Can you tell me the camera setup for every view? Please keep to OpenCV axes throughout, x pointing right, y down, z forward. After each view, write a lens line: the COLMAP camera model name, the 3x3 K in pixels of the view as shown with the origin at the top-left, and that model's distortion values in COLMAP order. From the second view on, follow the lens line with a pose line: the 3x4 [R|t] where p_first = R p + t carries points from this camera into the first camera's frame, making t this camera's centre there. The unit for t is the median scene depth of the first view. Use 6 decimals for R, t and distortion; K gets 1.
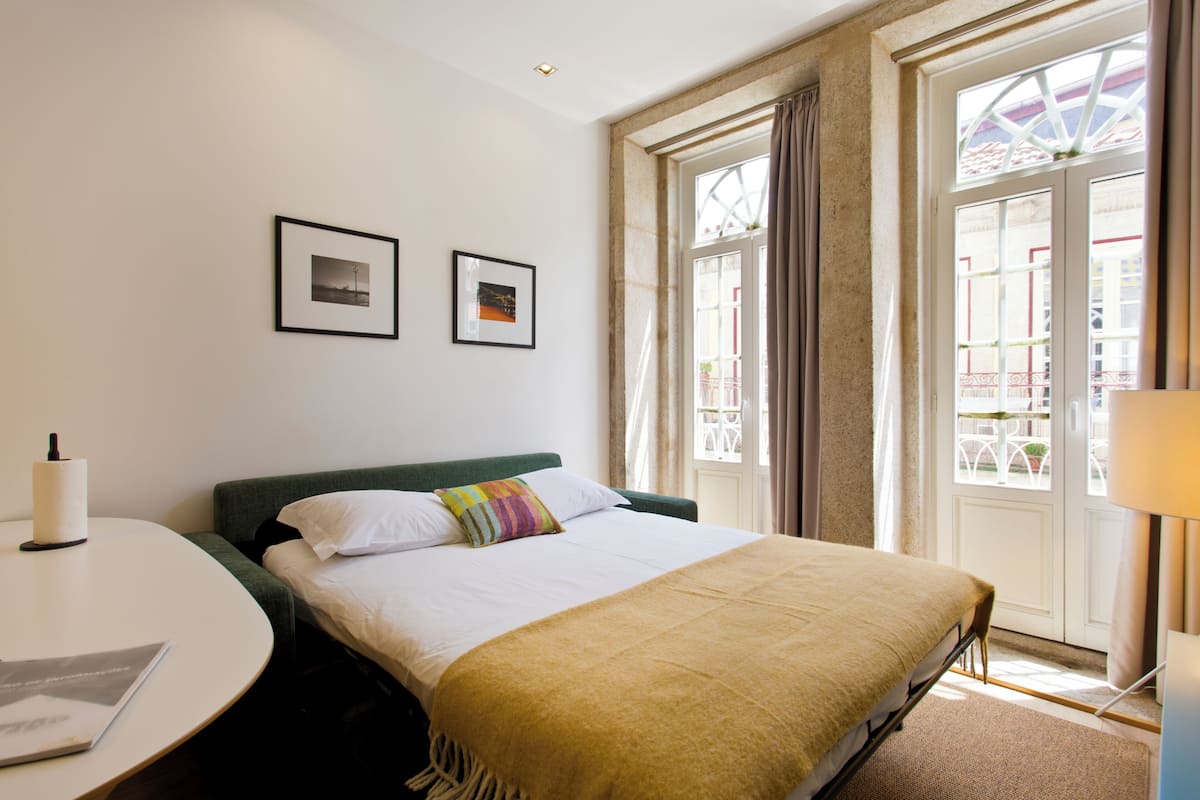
lens RADIAL K [[574.6, 0, 600.2], [0, 574.6, 400.3], [0, 0, 1]] dist [0.022750, 0.001158]
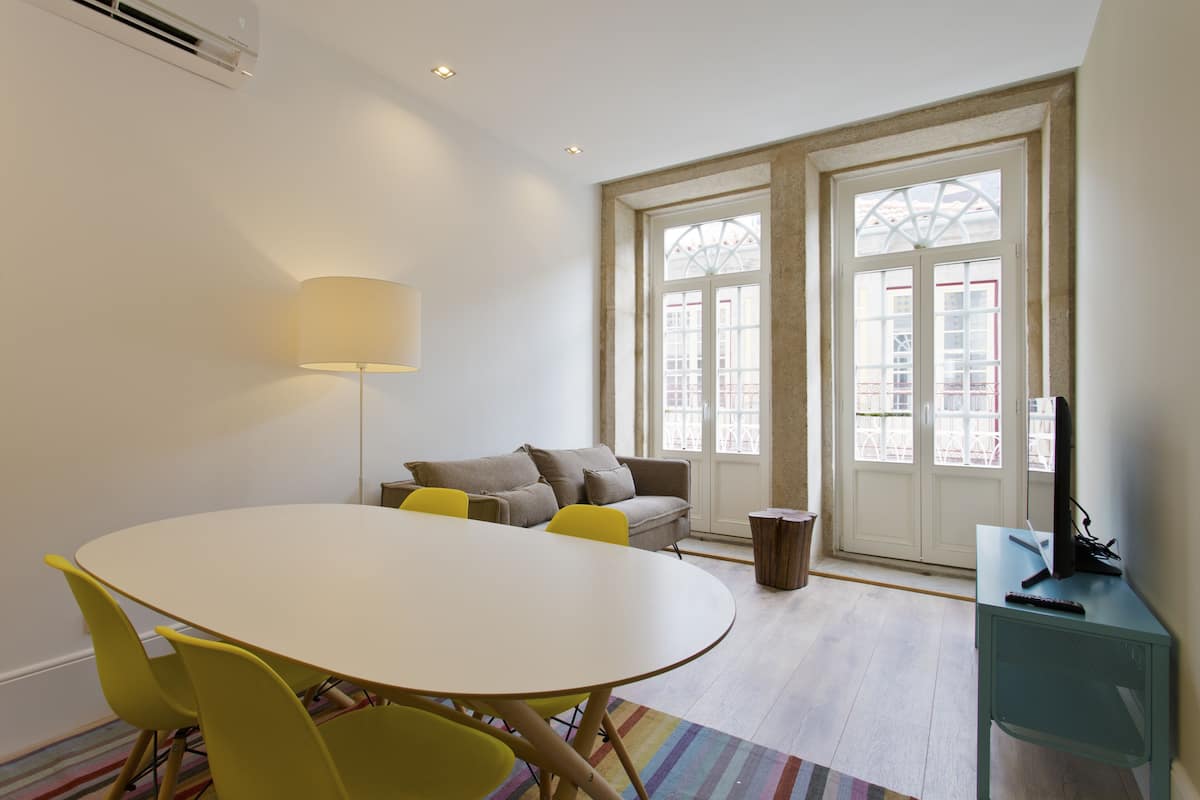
lens RADIAL K [[574.6, 0, 600.7], [0, 574.6, 398.0], [0, 0, 1]] dist [0.022750, 0.001158]
pose [[0.980880, 0.005979, 0.194520, -0.235632], [-0.003788, 0.999925, -0.011634, 0.002668], [-0.194575, 0.010675, 0.980829, -0.237856]]
